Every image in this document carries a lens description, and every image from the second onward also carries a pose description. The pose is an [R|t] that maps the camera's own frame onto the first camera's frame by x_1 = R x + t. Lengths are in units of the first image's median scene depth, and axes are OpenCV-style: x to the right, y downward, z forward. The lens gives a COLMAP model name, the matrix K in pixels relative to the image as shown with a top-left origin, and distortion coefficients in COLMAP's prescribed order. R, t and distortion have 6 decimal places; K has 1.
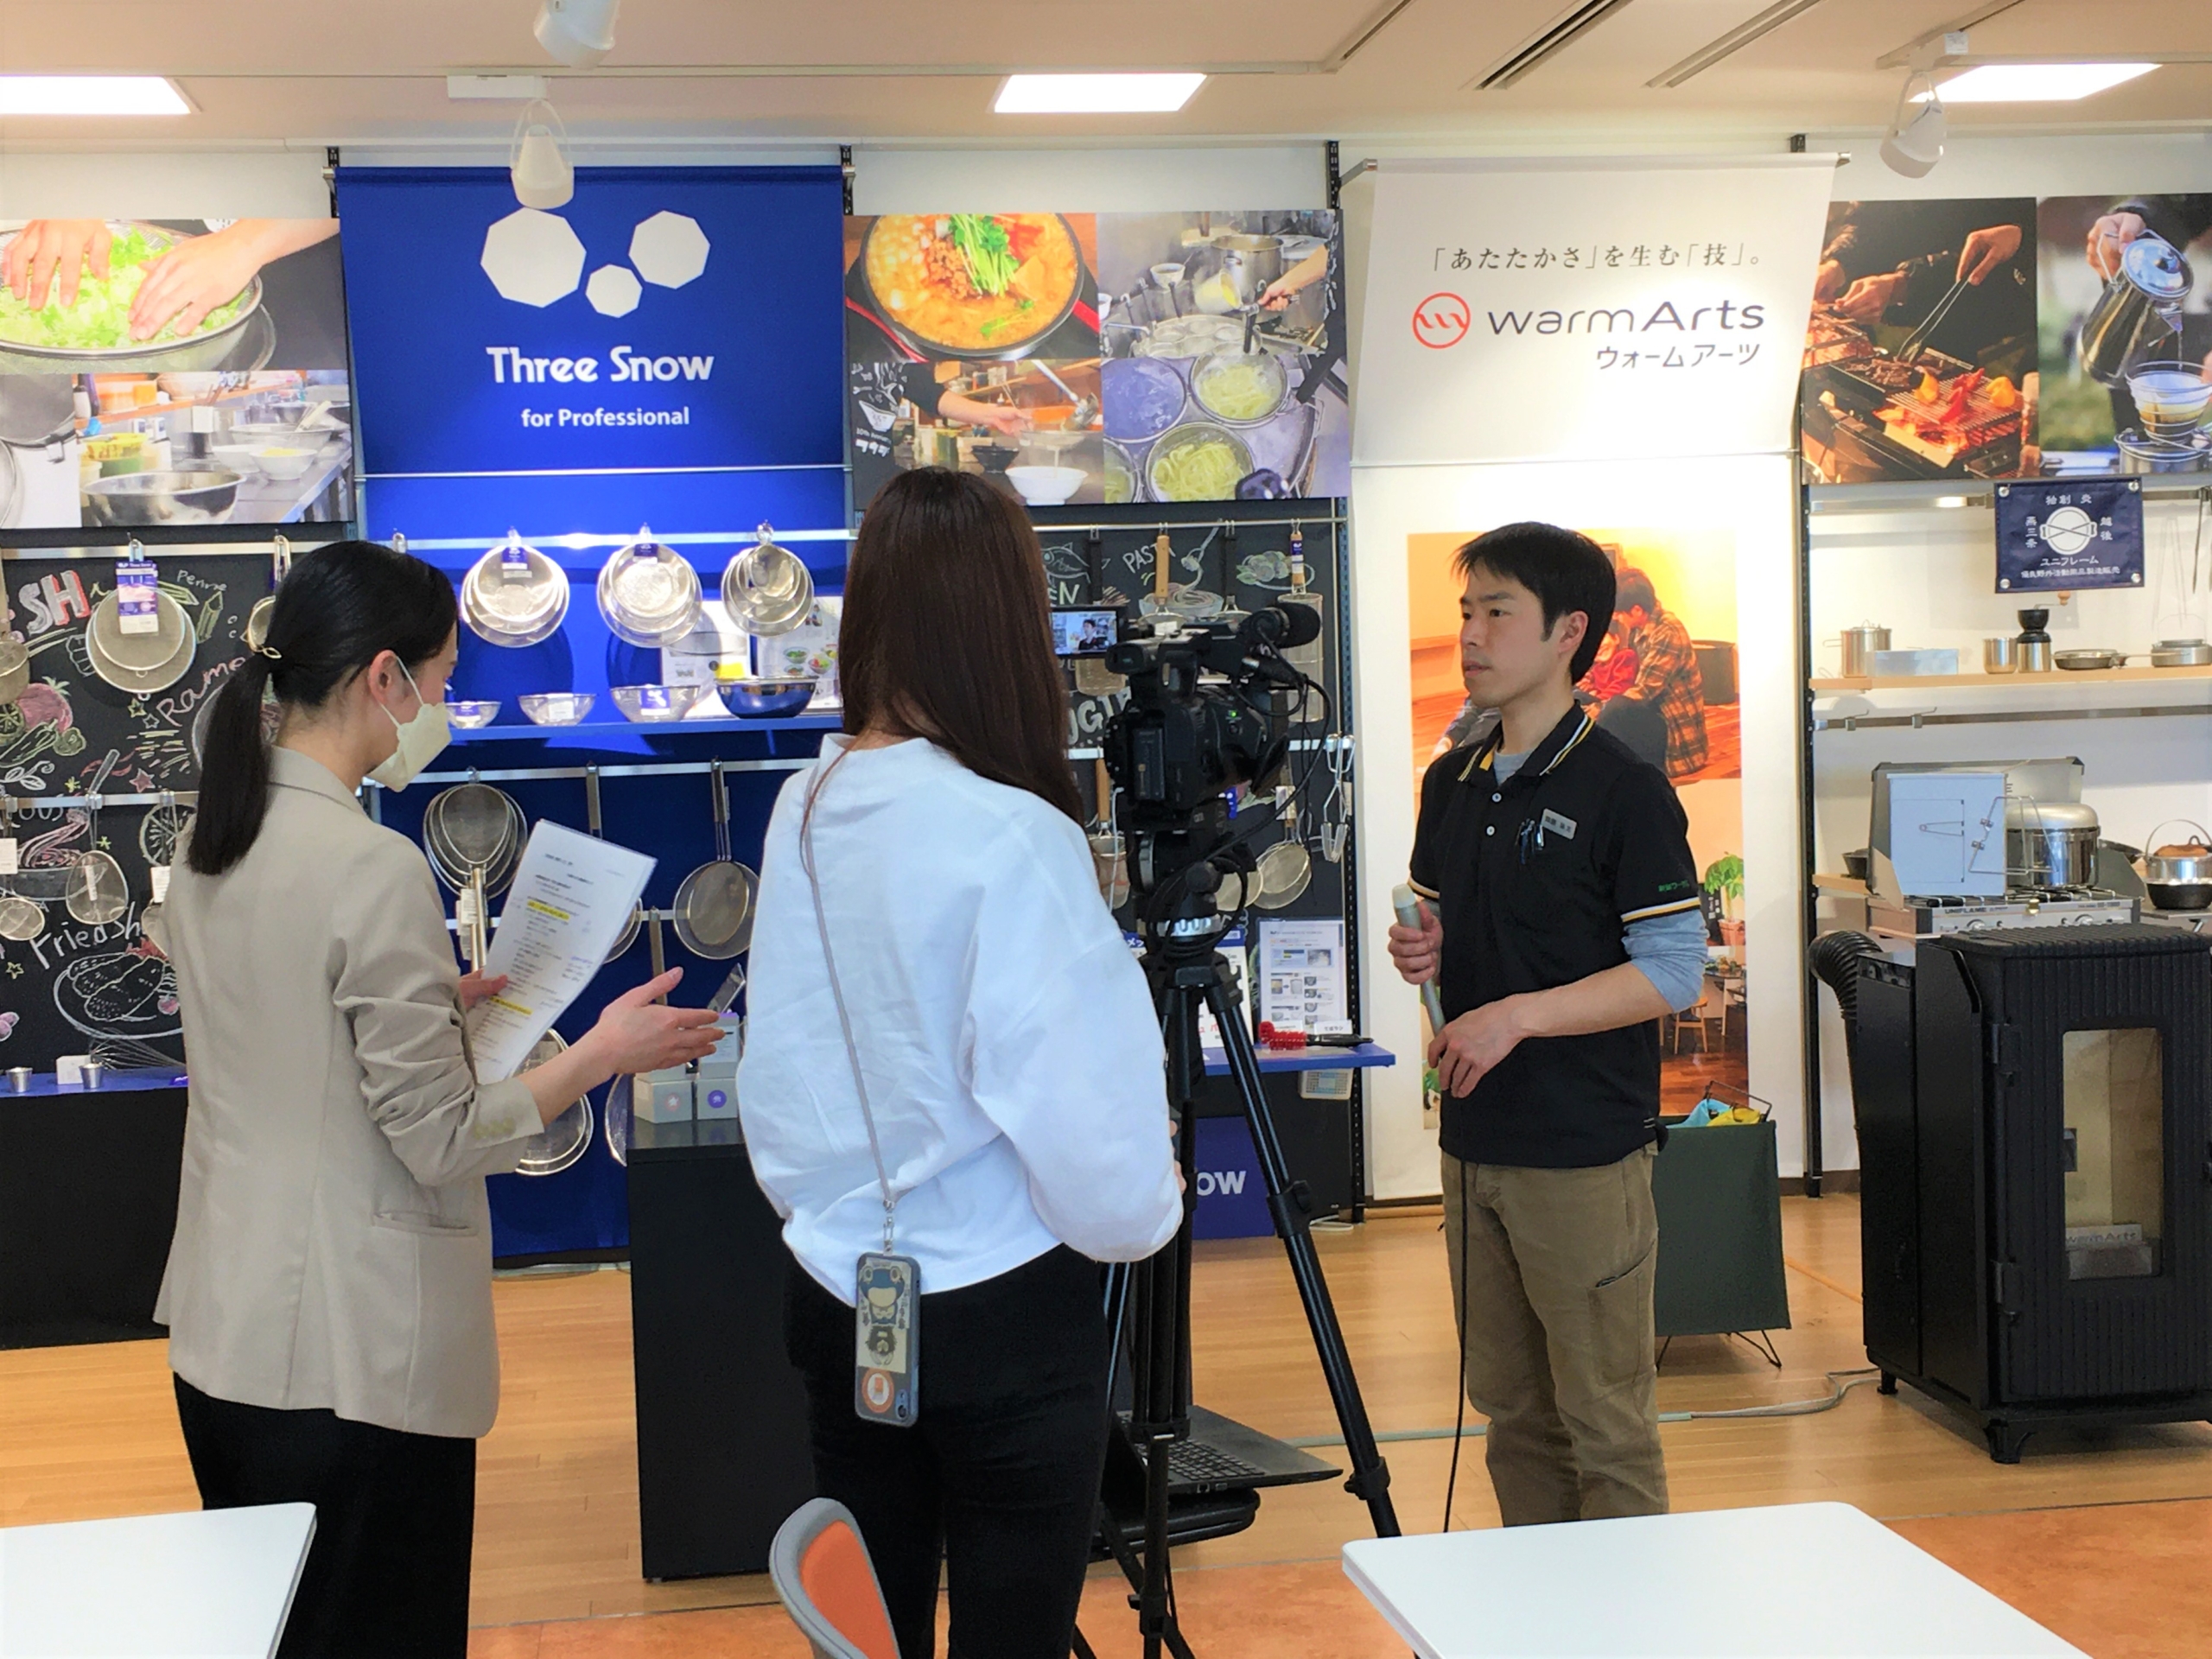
lens RADIAL K [[3041.1, 0, 1104.8], [0, 3041.1, 828.5], [0, 0, 1]] dist [0.042313, 0.000000]
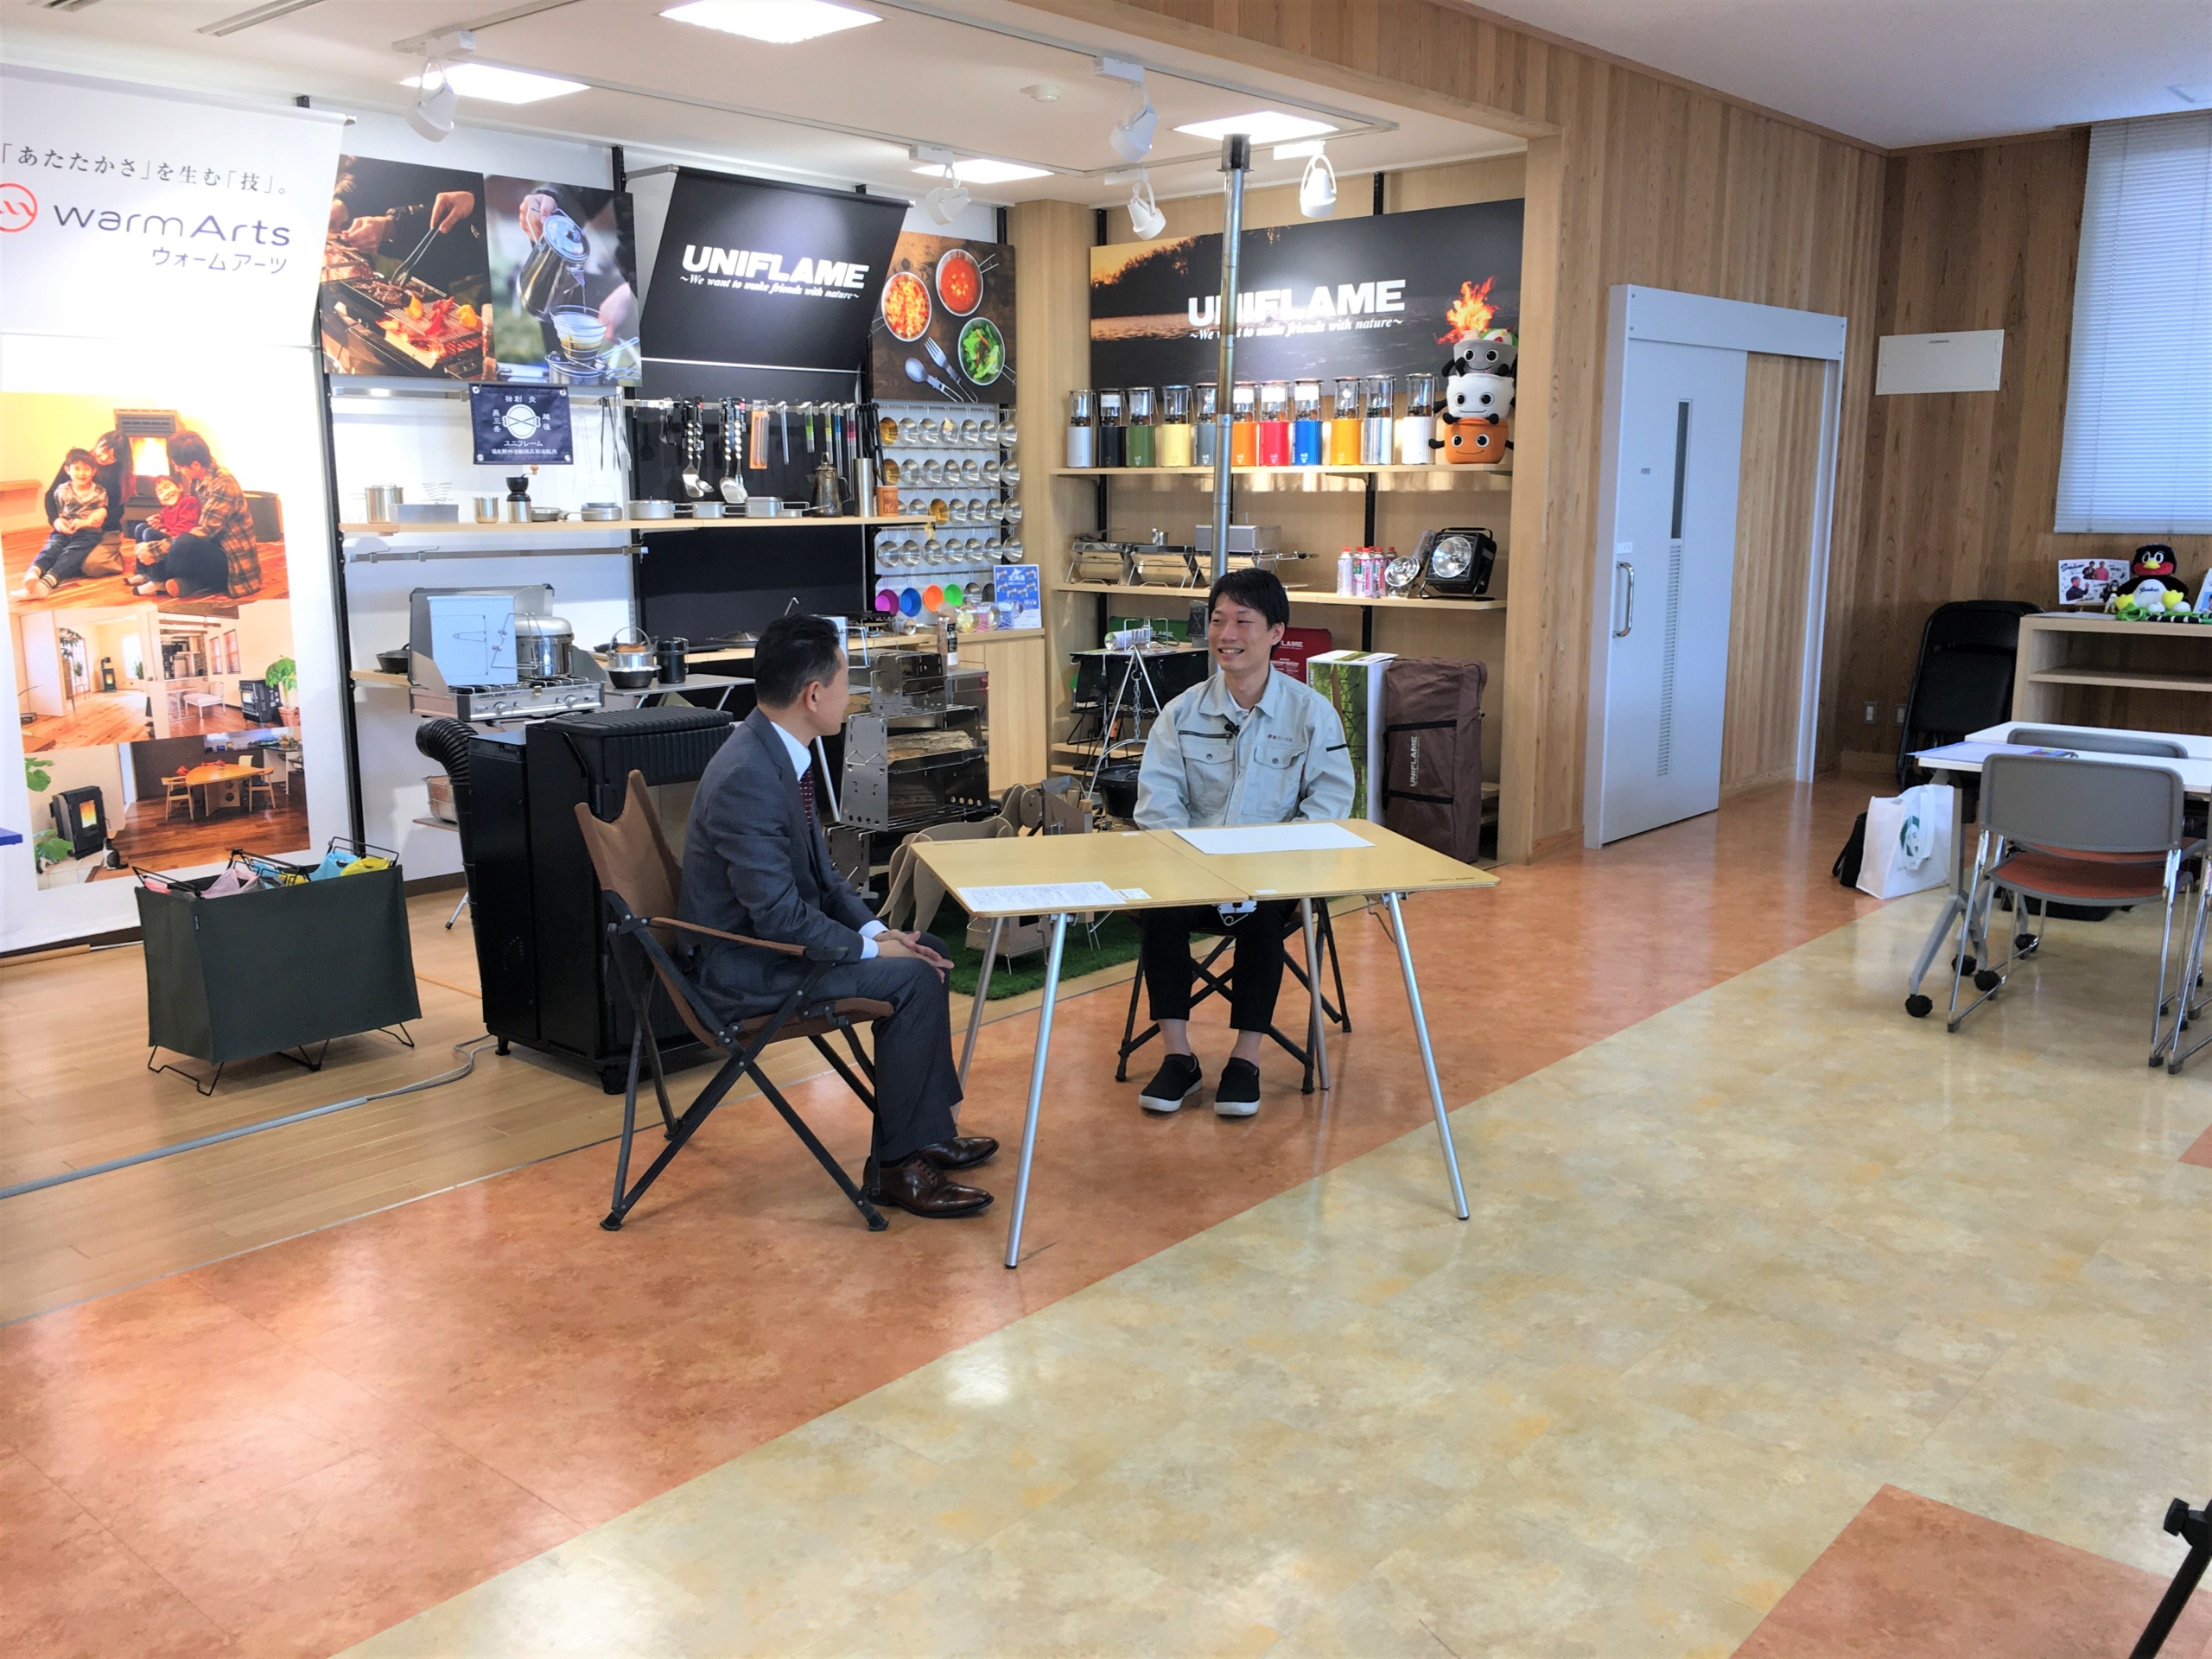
lens RADIAL K [[1852.8, 0, 1113.3], [0, 1852.8, 836.7], [0, 0, 1]] dist [0.039076, -0.062182]
pose [[0.746422, -0.090399, 0.659305, -0.065338], [0.011455, 0.992329, 0.123092, -0.009610], [-0.665375, -0.084327, 0.741732, 0.161855]]
